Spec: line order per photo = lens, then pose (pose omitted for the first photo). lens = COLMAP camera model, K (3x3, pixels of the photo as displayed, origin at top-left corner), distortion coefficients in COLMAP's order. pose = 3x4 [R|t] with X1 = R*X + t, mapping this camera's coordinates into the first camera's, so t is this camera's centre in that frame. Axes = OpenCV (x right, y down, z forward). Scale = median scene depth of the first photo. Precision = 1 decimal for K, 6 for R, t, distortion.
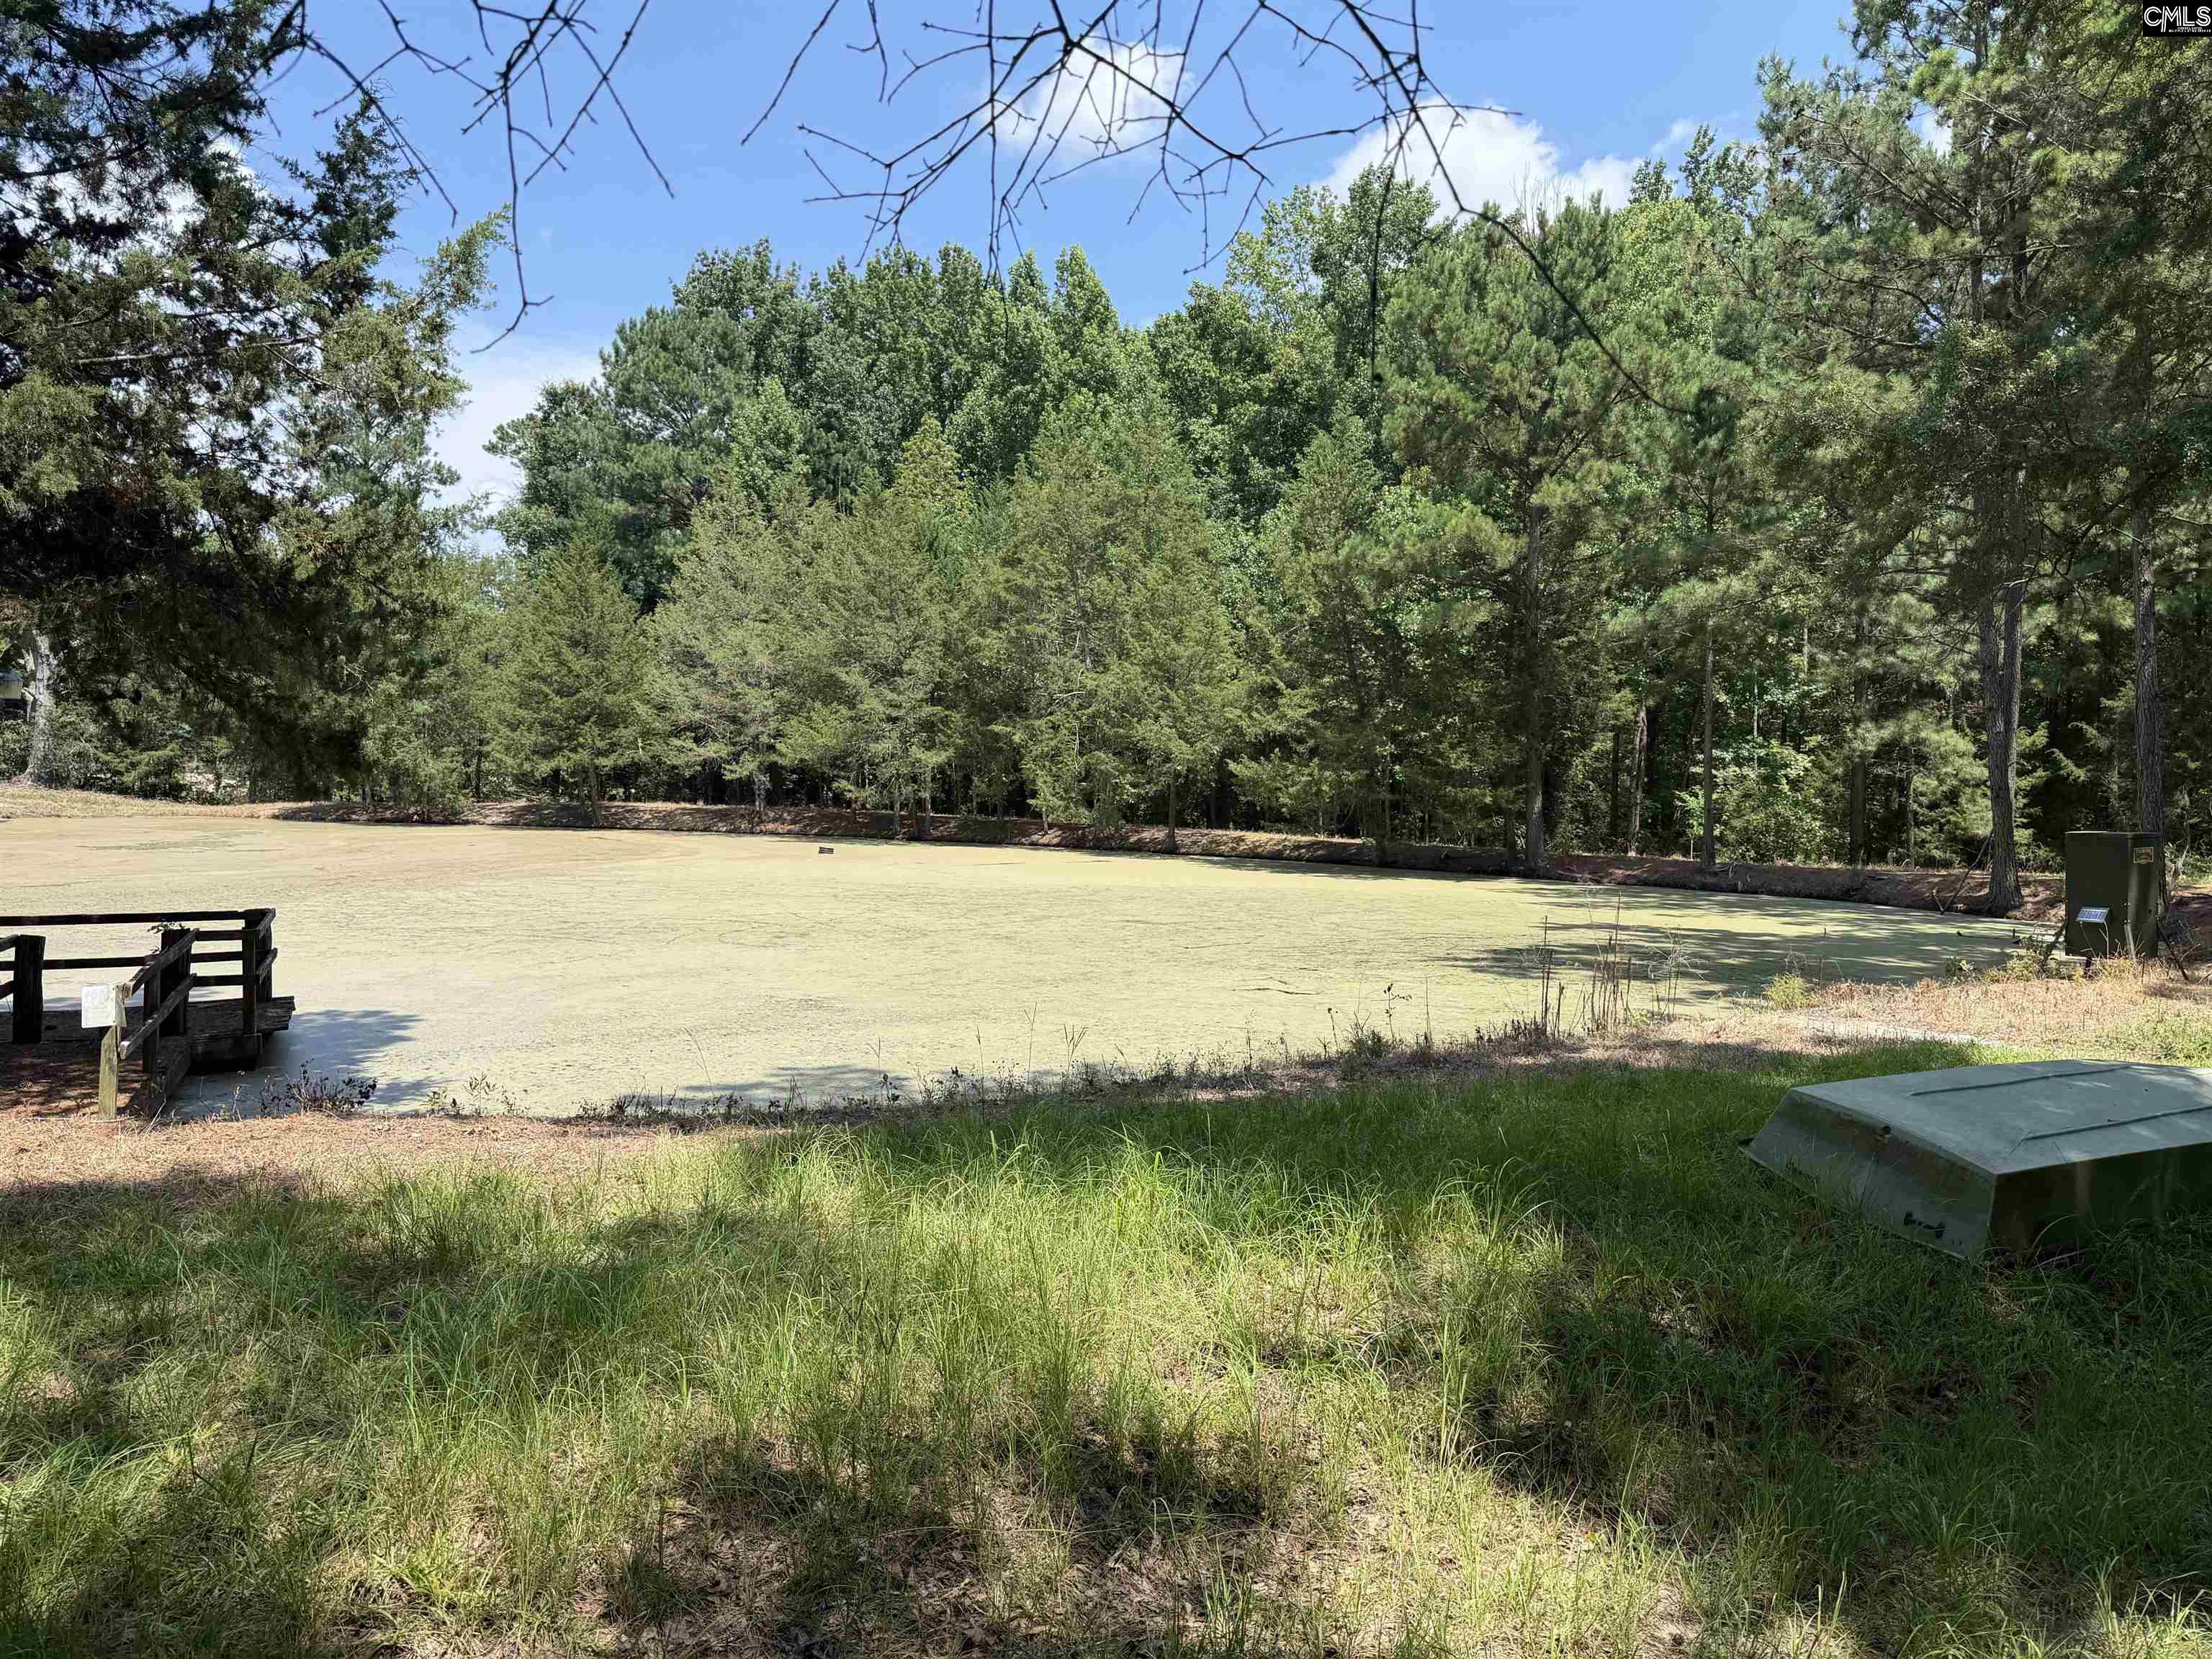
lens RADIAL K [[1566.2, 0, 1106.0], [0, 1566.2, 829.5], [0, 0, 1]] dist [0.003053, 0.001329]
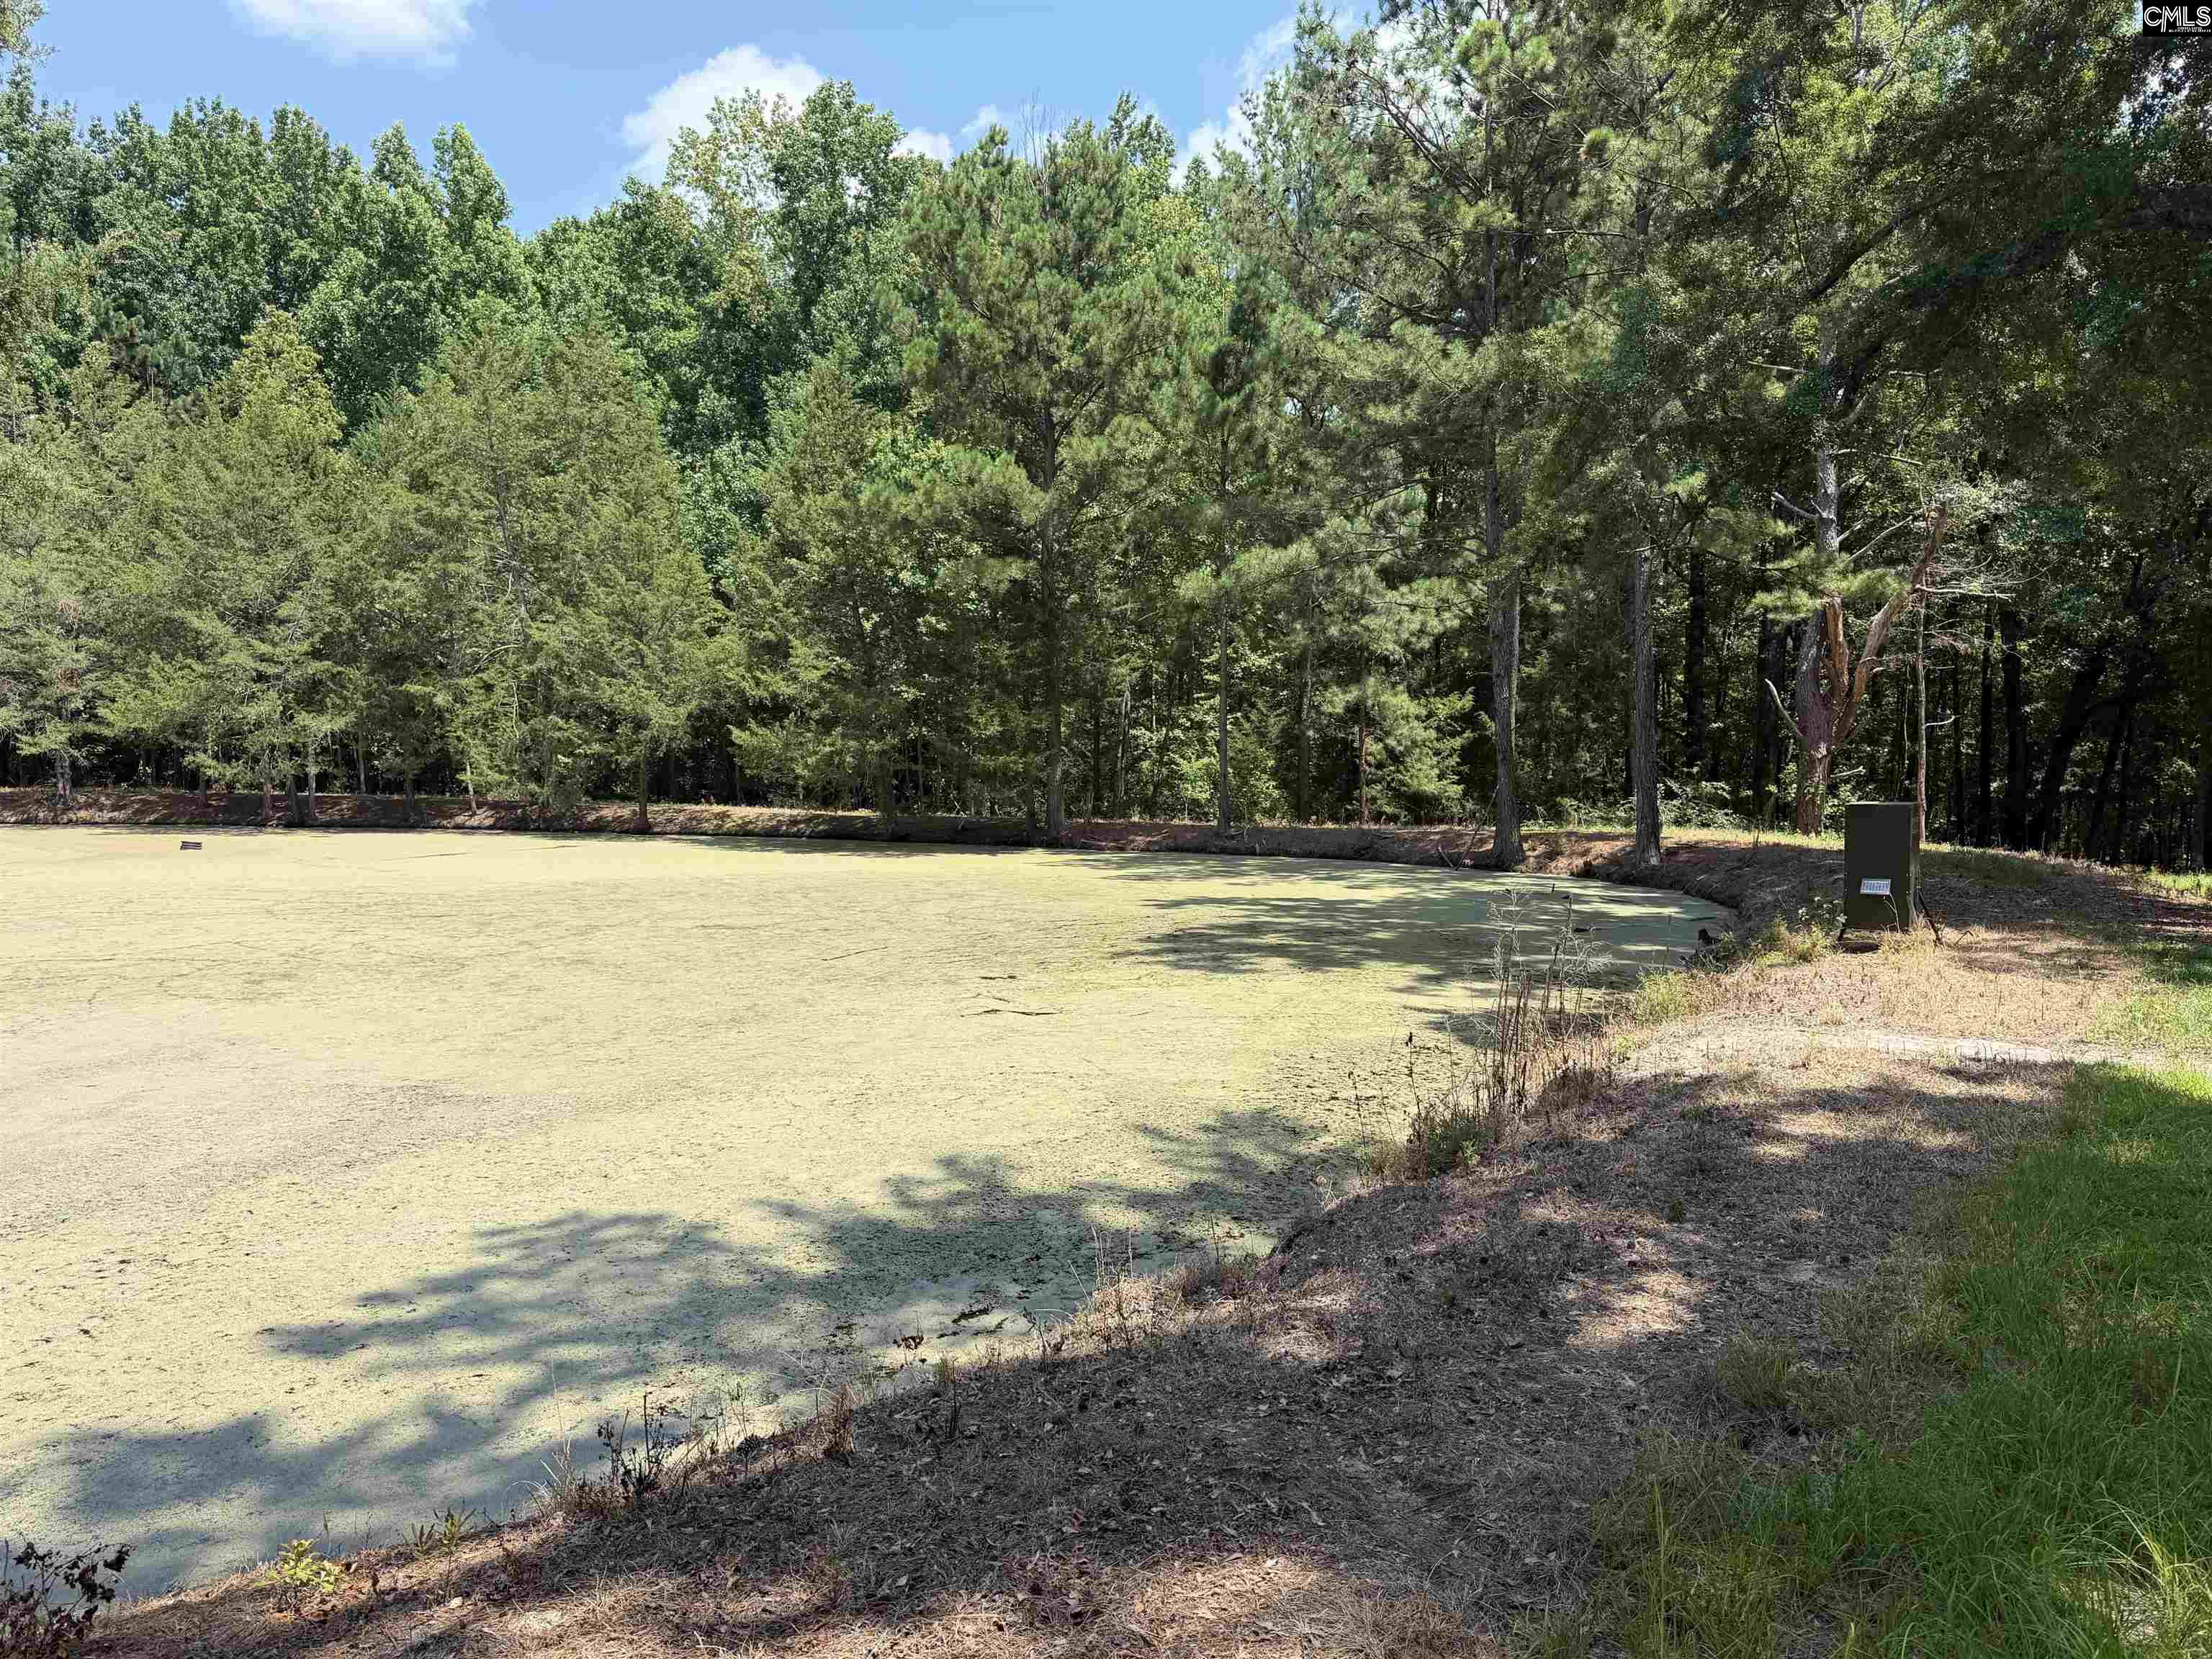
lens RADIAL K [[1545.9, 0, 1106.0], [0, 1545.9, 829.5], [0, 0, 1]] dist [-0.040847, 0.002250]
pose [[0.904691, -0.034059, 0.424706, -0.082108], [0.021996, 0.999204, 0.033276, -0.009038], [-0.425501, -0.020763, 0.904720, 0.109942]]
